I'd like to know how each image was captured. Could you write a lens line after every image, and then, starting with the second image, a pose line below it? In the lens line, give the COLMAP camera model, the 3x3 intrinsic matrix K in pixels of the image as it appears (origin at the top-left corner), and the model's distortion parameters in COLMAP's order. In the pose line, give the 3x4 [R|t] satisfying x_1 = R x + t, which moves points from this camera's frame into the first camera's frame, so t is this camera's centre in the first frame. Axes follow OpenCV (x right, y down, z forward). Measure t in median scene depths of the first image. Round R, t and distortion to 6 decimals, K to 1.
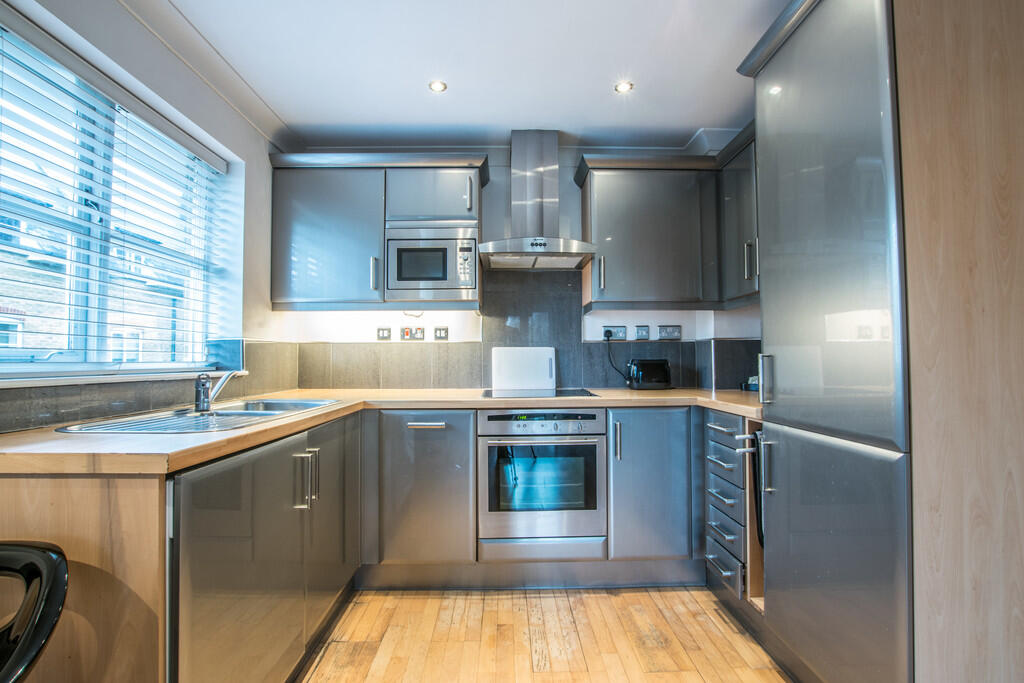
lens RADIAL K [[458.2, 0, 513.0], [0, 458.2, 346.3], [0, 0, 1]] dist [-0.029027, 0.000329]
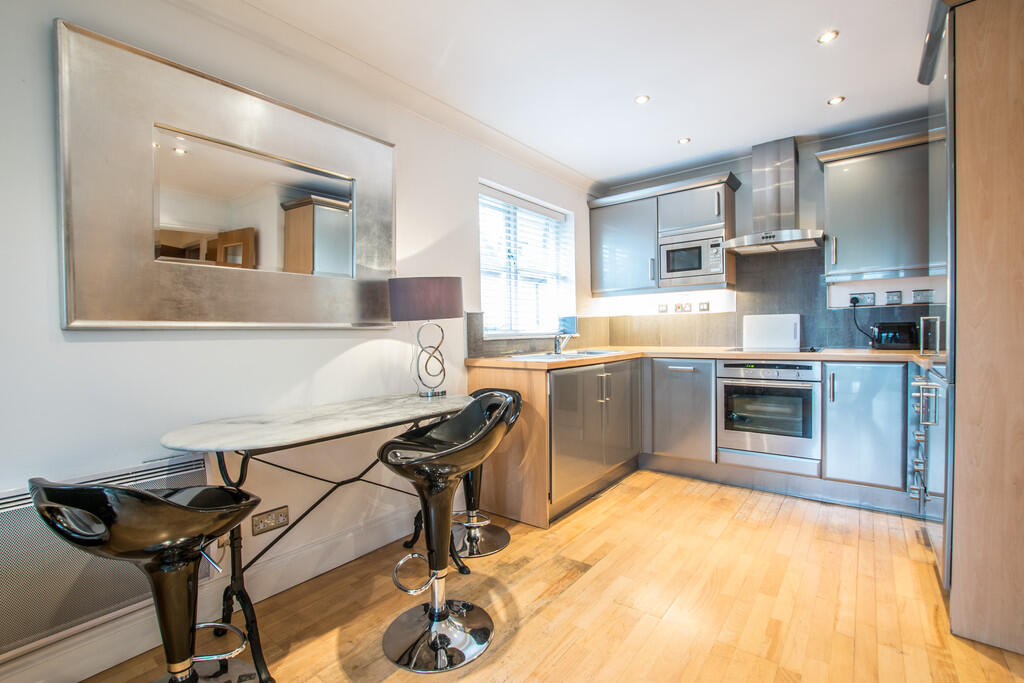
lens RADIAL K [[458.2, 0, 513.0], [0, 458.2, 346.3], [0, 0, 1]] dist [-0.029027, 0.000329]
pose [[0.768036, 0.010864, -0.640315, 0.325955], [0.034345, 0.997718, 0.058124, -0.009675], [0.639485, -0.066633, 0.765911, -0.482349]]
